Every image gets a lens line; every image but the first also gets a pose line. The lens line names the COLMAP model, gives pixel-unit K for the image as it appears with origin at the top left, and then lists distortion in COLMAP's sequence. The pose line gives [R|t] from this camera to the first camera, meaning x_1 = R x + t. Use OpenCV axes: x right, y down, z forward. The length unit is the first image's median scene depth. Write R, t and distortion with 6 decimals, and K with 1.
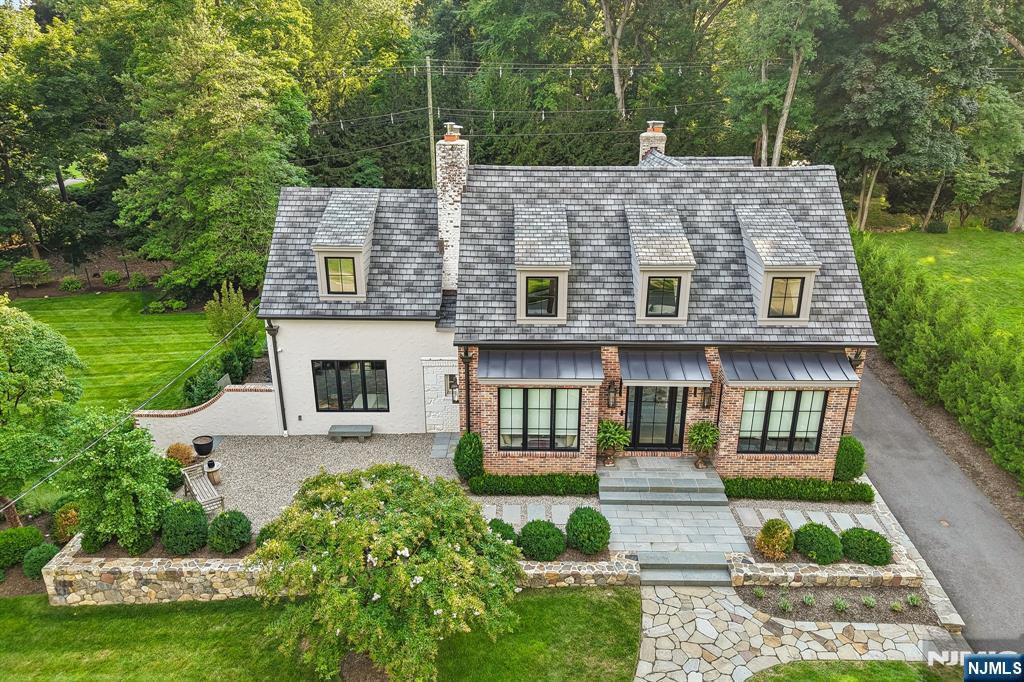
lens RADIAL K [[688.1, 0, 517.6], [0, 688.1, 342.1], [0, 0, 1]] dist [0.003302, -0.006444]
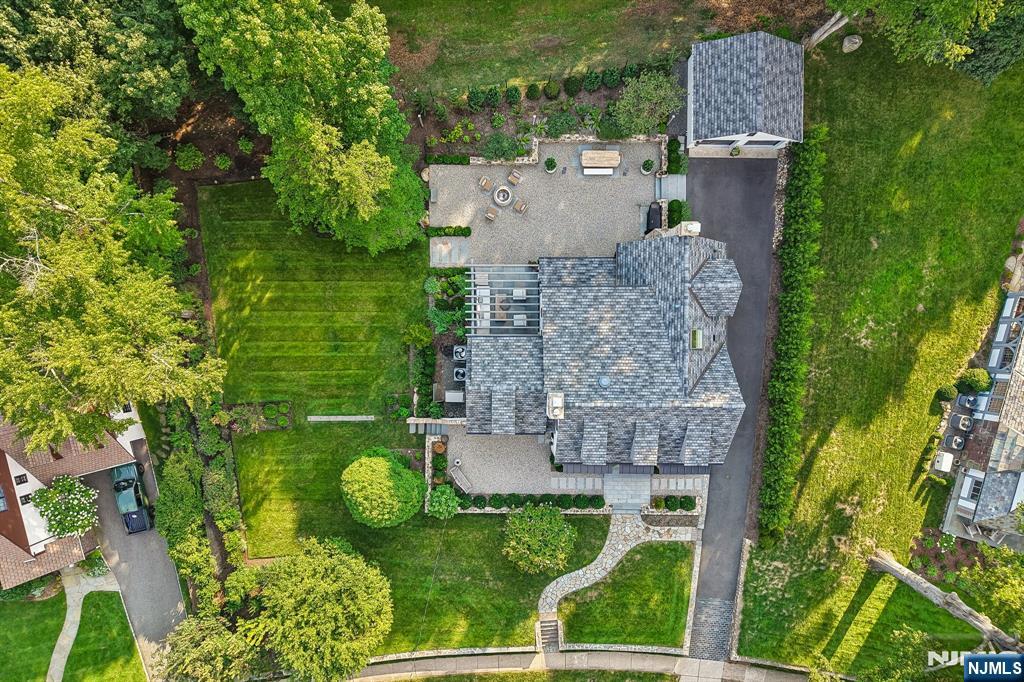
lens RADIAL K [[688.1, 0, 505.1], [0, 688.1, 334.4], [0, 0, 1]] dist [0.003302, -0.006444]
pose [[0.999989, 0.001118, 0.004466, -0.271892], [-0.004574, 0.350602, 0.936513, -2.398356], [-0.000519, -0.936524, 0.350604, 0.536718]]
